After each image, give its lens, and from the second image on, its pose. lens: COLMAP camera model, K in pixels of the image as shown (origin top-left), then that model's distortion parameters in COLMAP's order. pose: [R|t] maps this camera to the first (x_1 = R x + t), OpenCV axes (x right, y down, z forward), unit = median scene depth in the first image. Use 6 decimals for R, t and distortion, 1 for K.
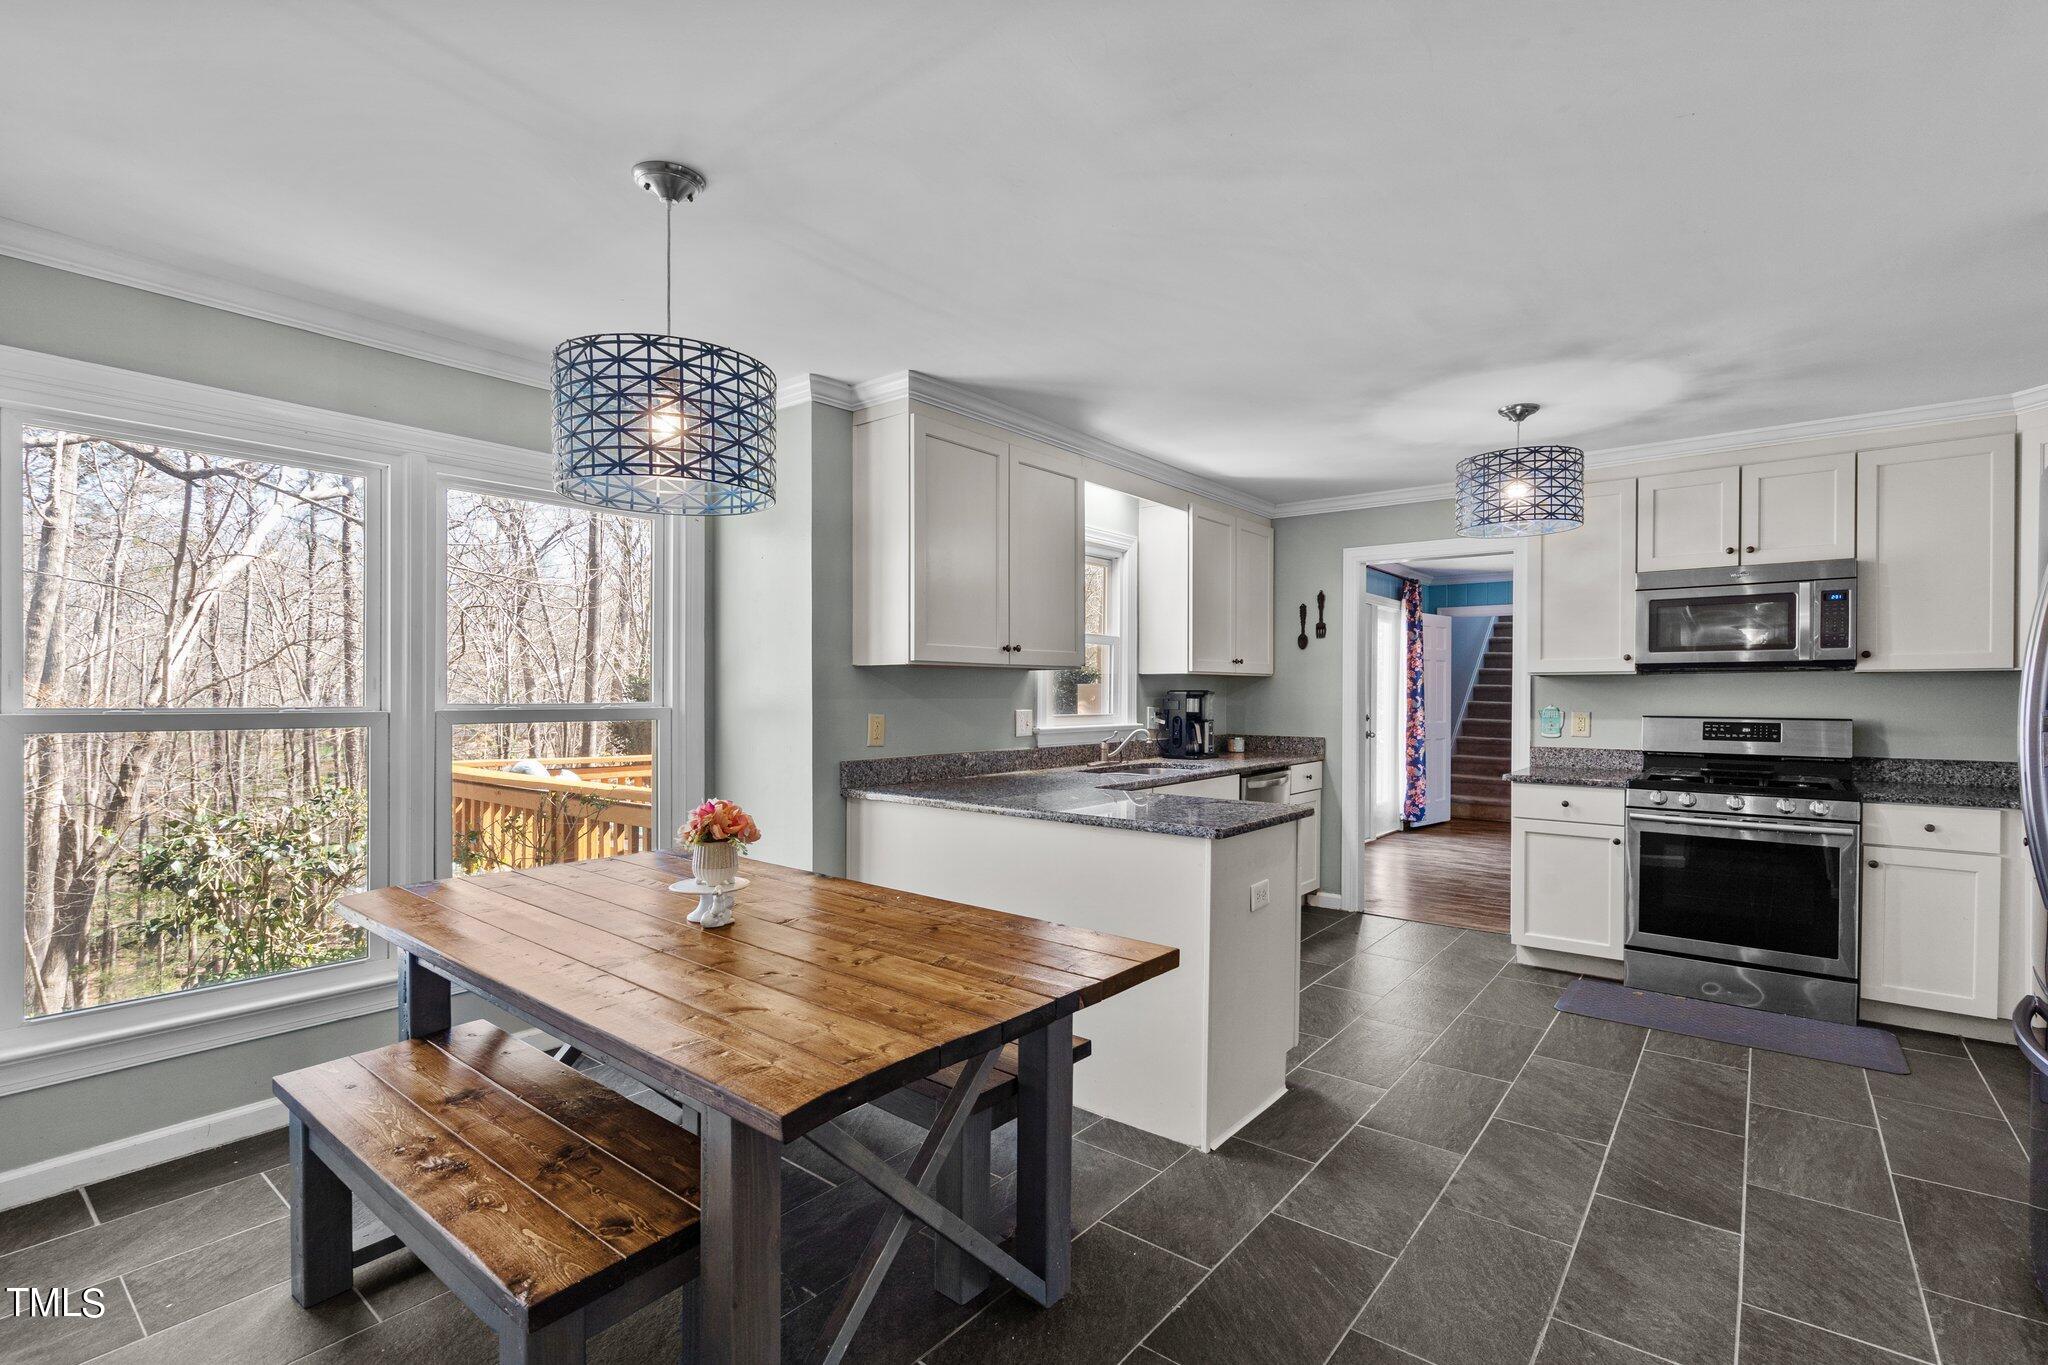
lens RADIAL K [[941.1, 0, 1034.4], [0, 941.1, 701.1], [0, 0, 1]] dist [0.002215, 0.000680]
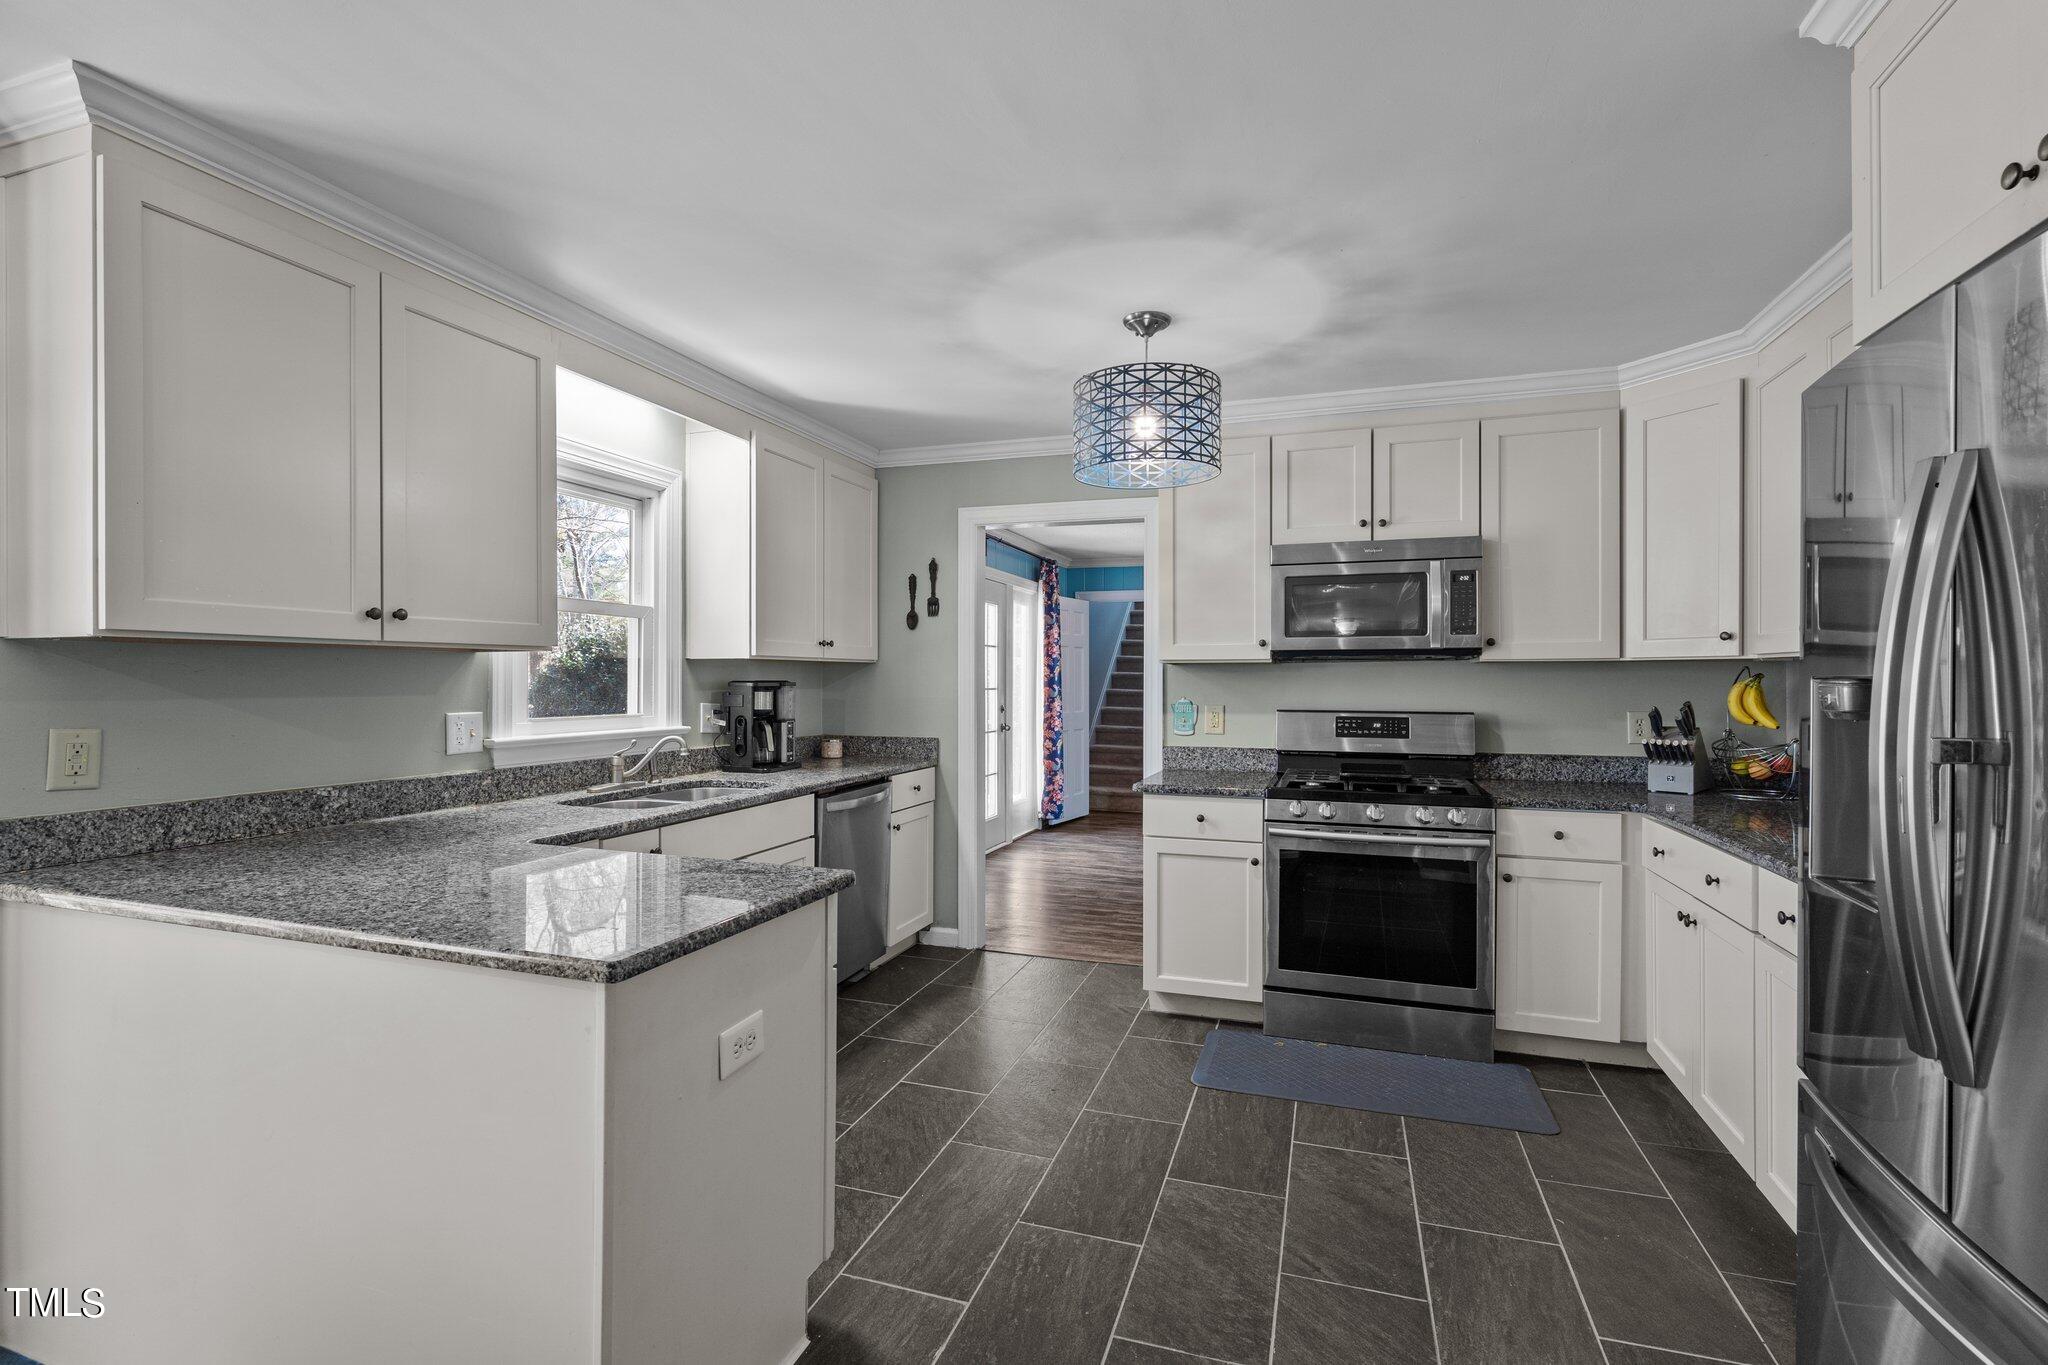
lens RADIAL K [[934.9, 0, 1031.9], [0, 934.9, 677.5], [0, 0, 1]] dist [-0.002024, 0.000409]
pose [[0.941003, -0.000255, 0.338399, 0.139567], [0.003638, 0.999950, -0.009362, -0.007490], [-0.338379, 0.010041, 0.940956, 0.263462]]
